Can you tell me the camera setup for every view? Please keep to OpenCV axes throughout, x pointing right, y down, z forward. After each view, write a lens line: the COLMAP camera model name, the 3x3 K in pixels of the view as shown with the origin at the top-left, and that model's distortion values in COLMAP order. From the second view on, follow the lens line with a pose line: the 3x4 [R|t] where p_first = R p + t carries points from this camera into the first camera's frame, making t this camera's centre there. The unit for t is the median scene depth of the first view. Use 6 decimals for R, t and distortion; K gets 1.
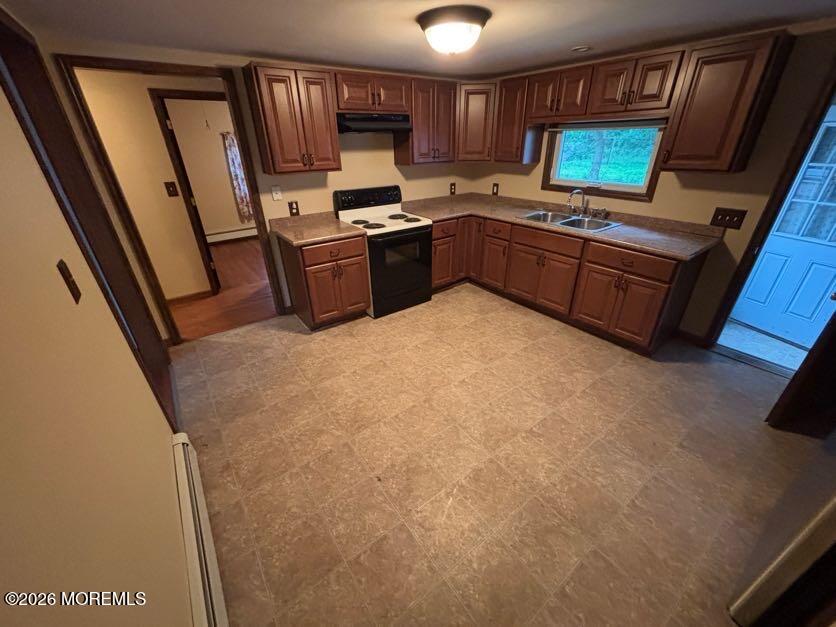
lens RADIAL K [[336.4, 0, 418.0], [0, 336.4, 313.5], [0, 0, 1]] dist [-0.000248, -0.000493]
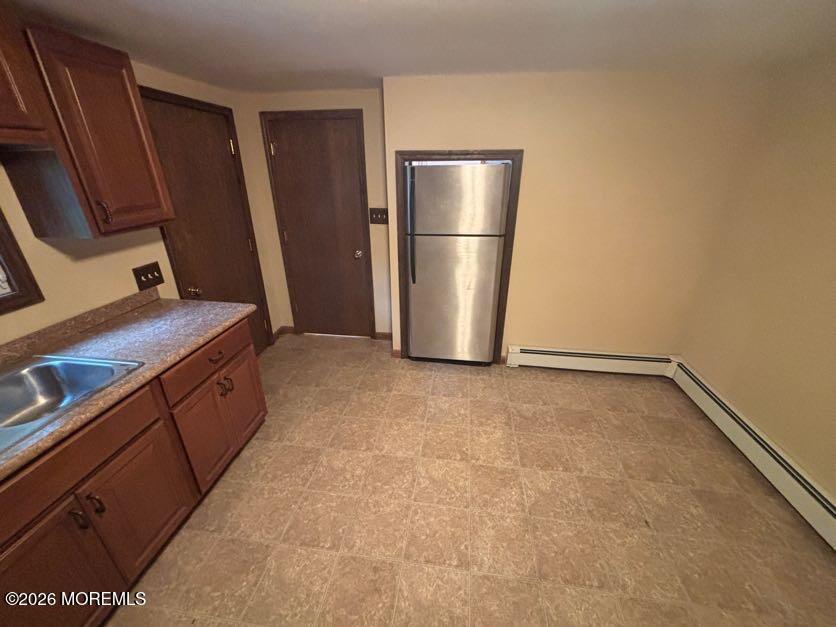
lens RADIAL K [[336.4, 0, 418.0], [0, 336.4, 313.5], [0, 0, 1]] dist [-0.000248, -0.000493]
pose [[-0.715264, -0.263601, 0.647234, -0.060499], [0.334960, 0.683515, 0.648544, -0.395583], [-0.613351, 0.680678, -0.400598, 0.742109]]
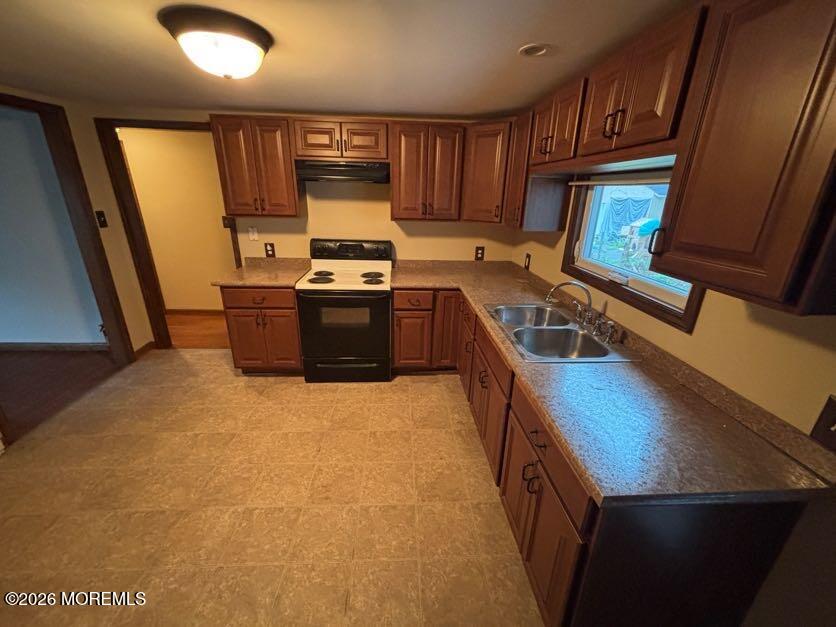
lens RADIAL K [[340.2, 0, 414.6], [0, 340.2, 312.7], [0, 0, 1]] dist [0.026823, -0.000239]
pose [[0.828177, 0.220691, -0.515187, 0.529435], [-0.289586, 0.955500, -0.056208, -0.191353], [0.479857, 0.195742, 0.855233, 0.350937]]
